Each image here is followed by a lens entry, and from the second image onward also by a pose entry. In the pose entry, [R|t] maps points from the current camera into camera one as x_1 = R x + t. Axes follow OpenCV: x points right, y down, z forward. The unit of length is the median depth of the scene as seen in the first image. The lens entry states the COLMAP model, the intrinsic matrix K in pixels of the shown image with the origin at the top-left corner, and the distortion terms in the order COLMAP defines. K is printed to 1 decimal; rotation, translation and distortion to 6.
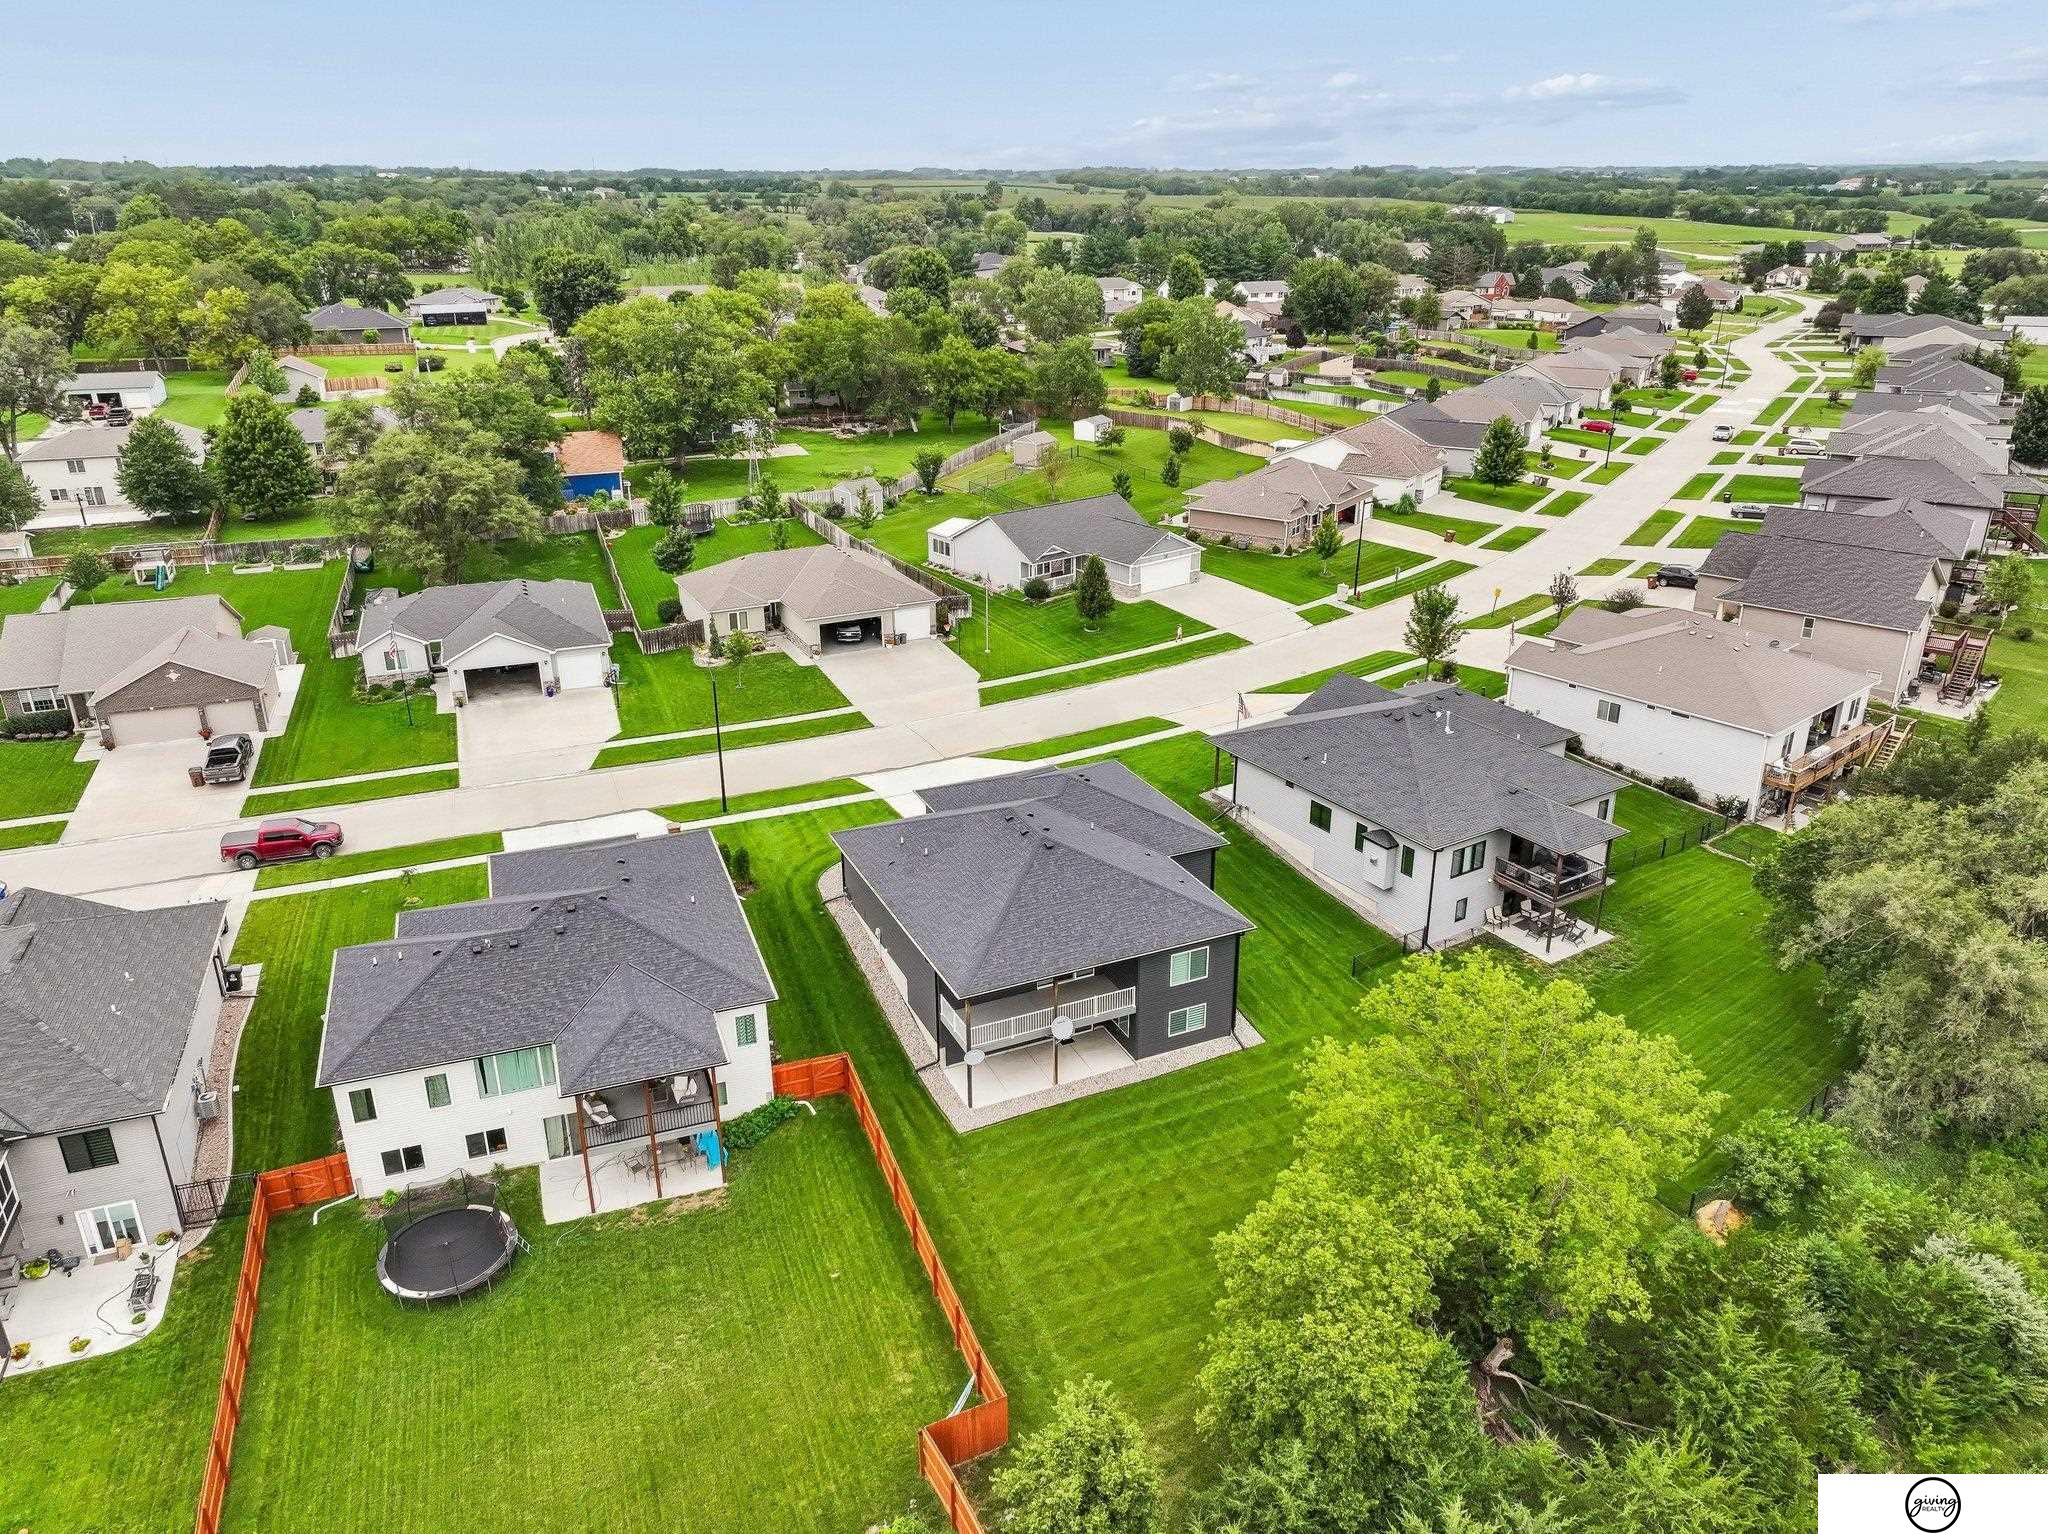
lens RADIAL K [[1442.7, 0, 1024.0], [0, 1442.7, 767.0], [0, 0, 1]] dist [0.000123, 0.006612]
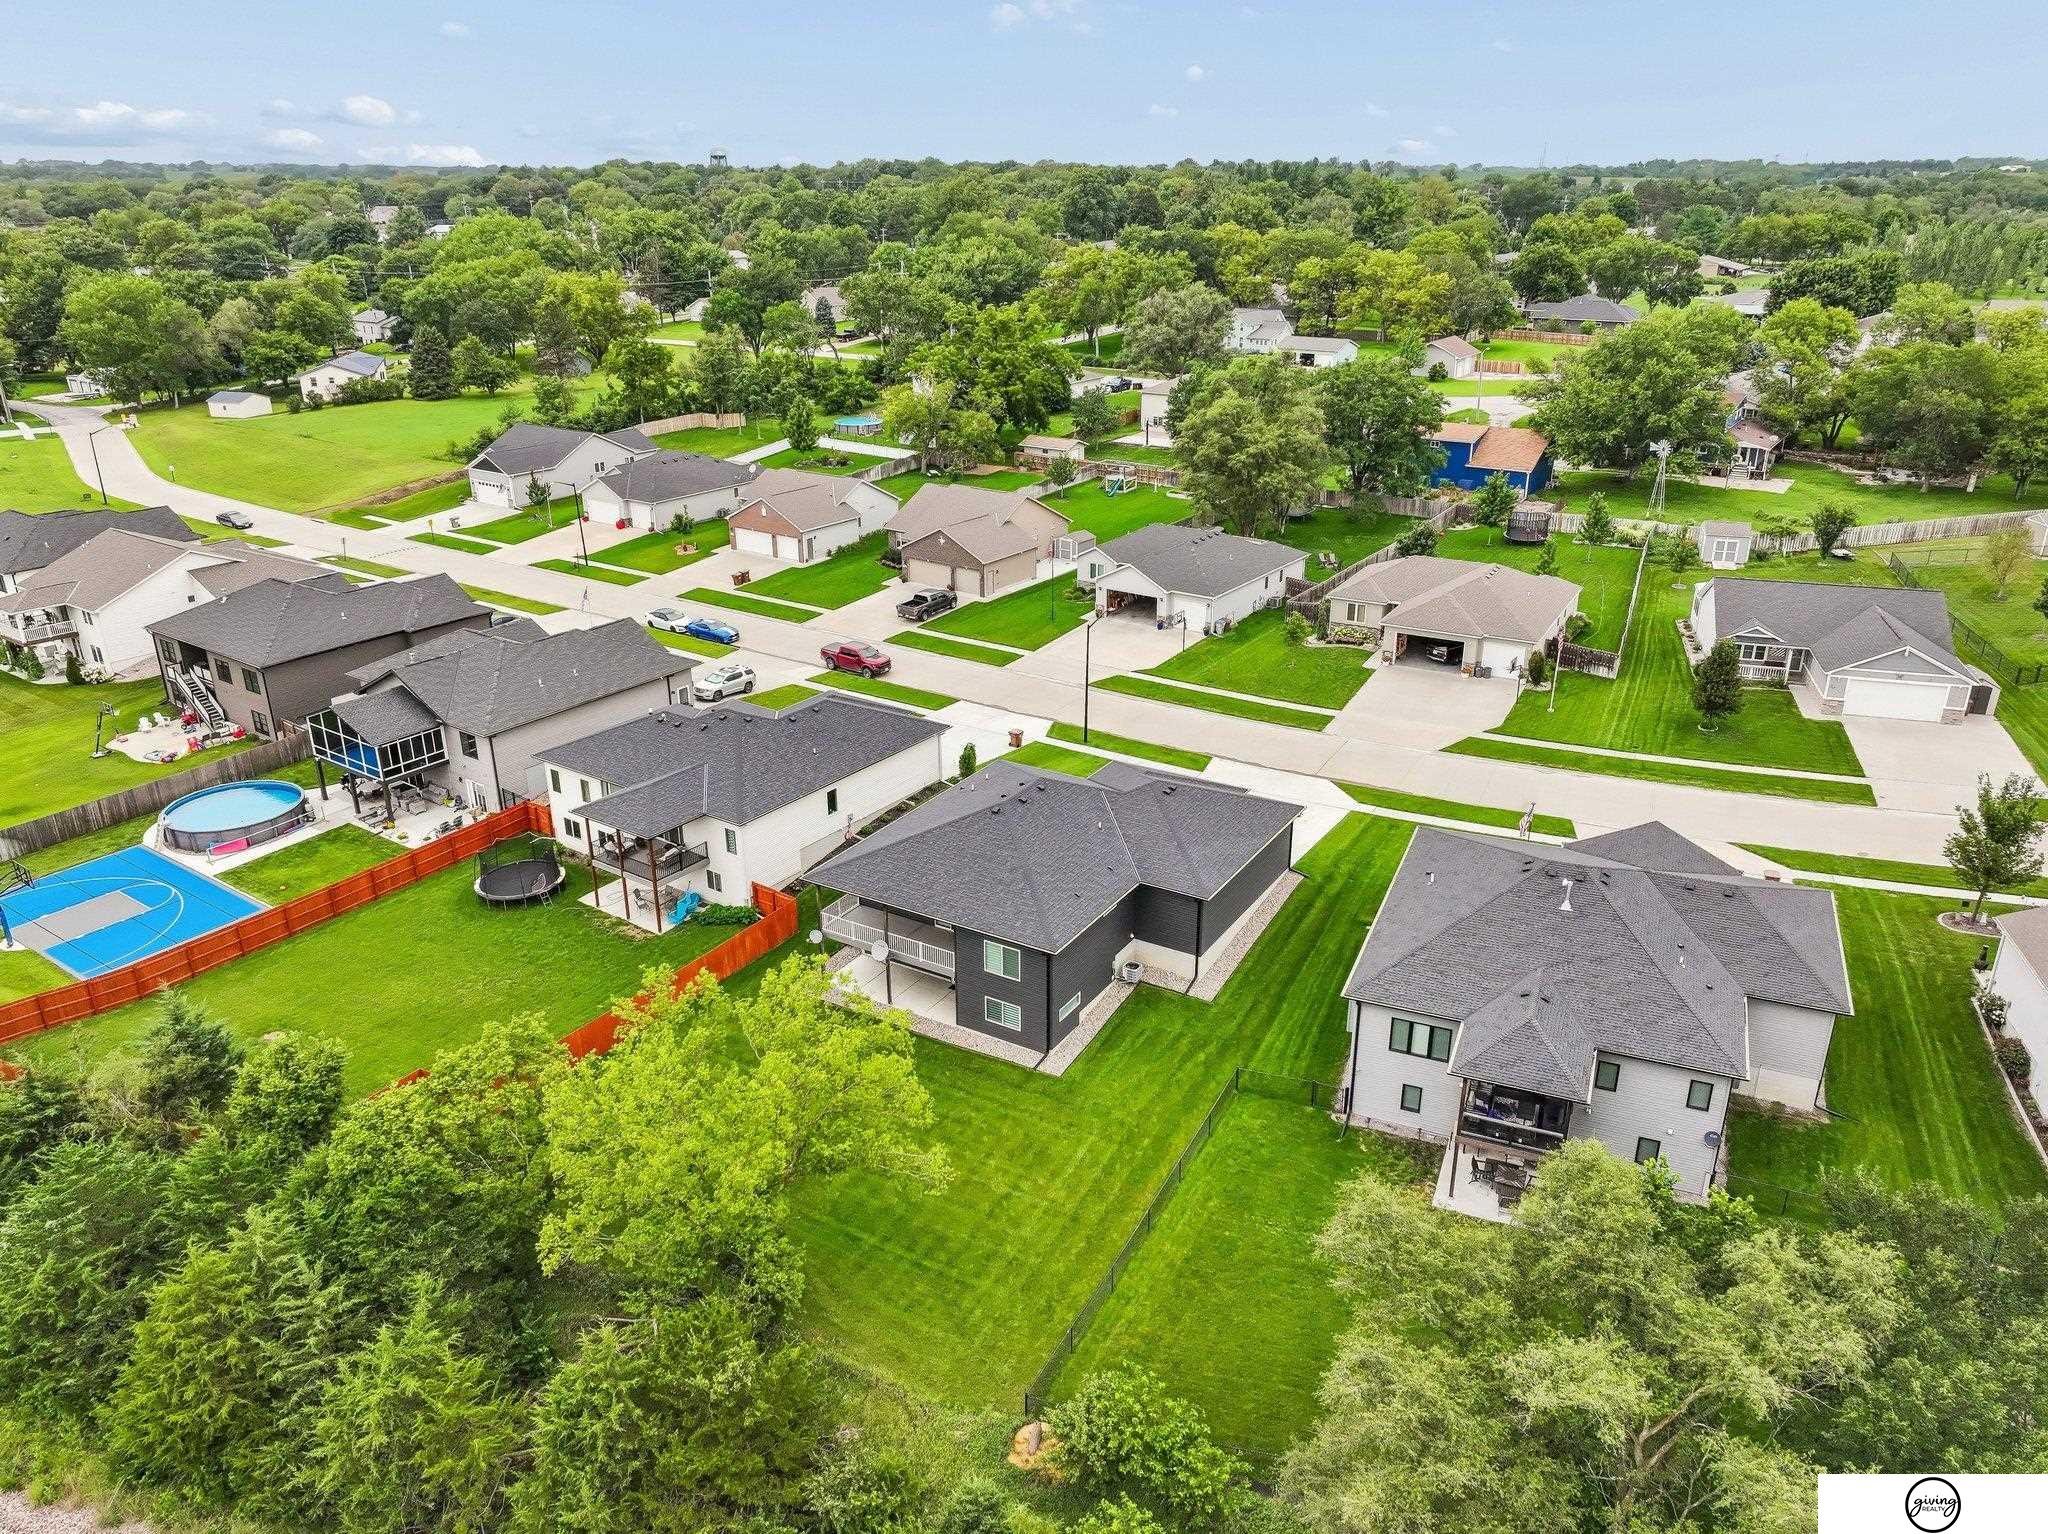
lens RADIAL K [[1413.2, 0, 1024.0], [0, 1413.2, 767.0], [0, 0, 1]] dist [0.006835, 0.000658]
pose [[0.565138, 0.318010, -0.761242, 0.645698], [-0.311219, 0.936726, 0.160273, -0.118635], [0.764043, 0.146337, 0.628350, 0.282117]]
